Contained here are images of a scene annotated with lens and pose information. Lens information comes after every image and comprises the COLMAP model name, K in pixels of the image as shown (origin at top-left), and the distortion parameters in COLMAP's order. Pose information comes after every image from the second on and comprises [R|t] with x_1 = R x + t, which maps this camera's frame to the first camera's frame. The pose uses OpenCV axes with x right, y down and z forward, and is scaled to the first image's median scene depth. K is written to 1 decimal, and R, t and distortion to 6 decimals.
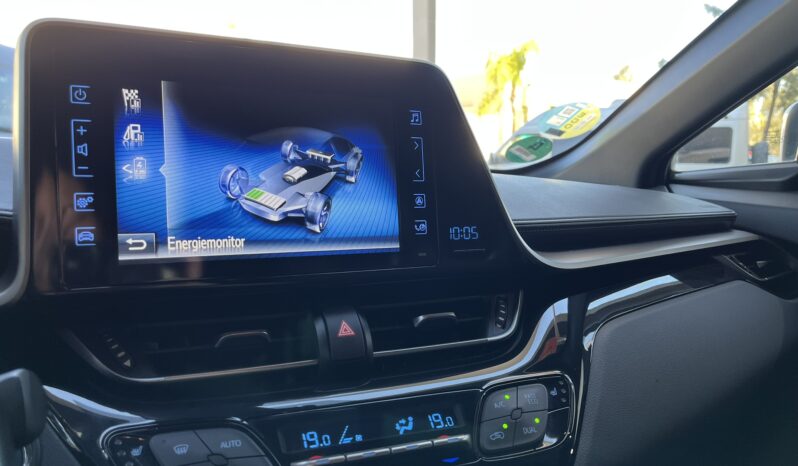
lens RADIAL K [[602.3, 0, 392.9], [0, 602.3, 231.5], [0, 0, 1]] dist [0.043775, -0.066470]
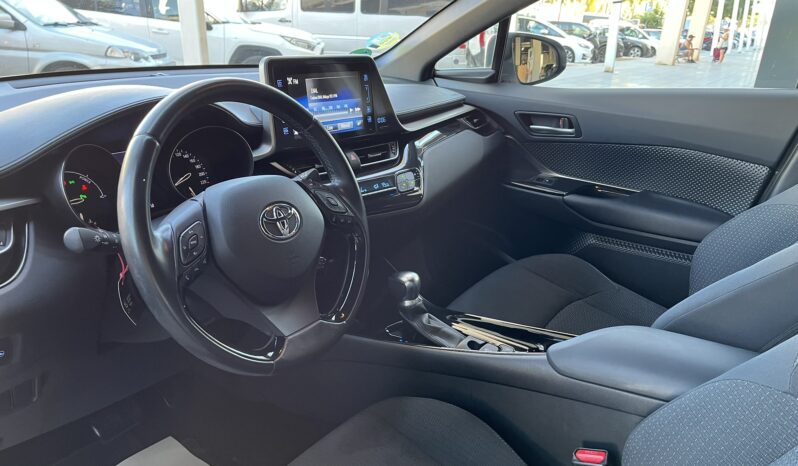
lens RADIAL K [[602.3, 0, 392.9], [0, 602.3, 231.5], [0, 0, 1]] dist [0.043775, -0.066470]
pose [[0.915946, -0.116267, 0.384089, -0.985490], [0.018077, 0.968092, 0.249941, -0.200531], [-0.400893, -0.221990, 0.888822, -1.623694]]
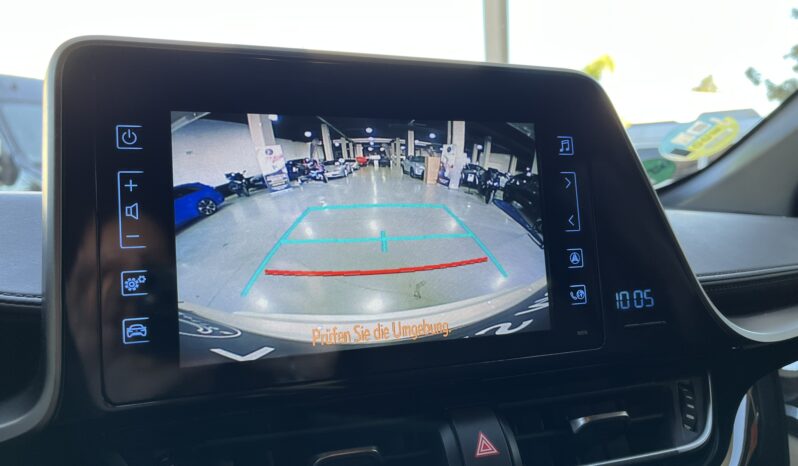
lens RADIAL K [[605.6, 0, 384.0], [0, 605.6, 230.2], [0, 0, 1]] dist [0.028252, -0.000998]
pose [[0.991191, -0.026988, -0.129659, -0.088501], [0.020913, 0.998629, -0.047990, -0.054217], [0.130777, 0.044856, 0.990397, 0.240029]]
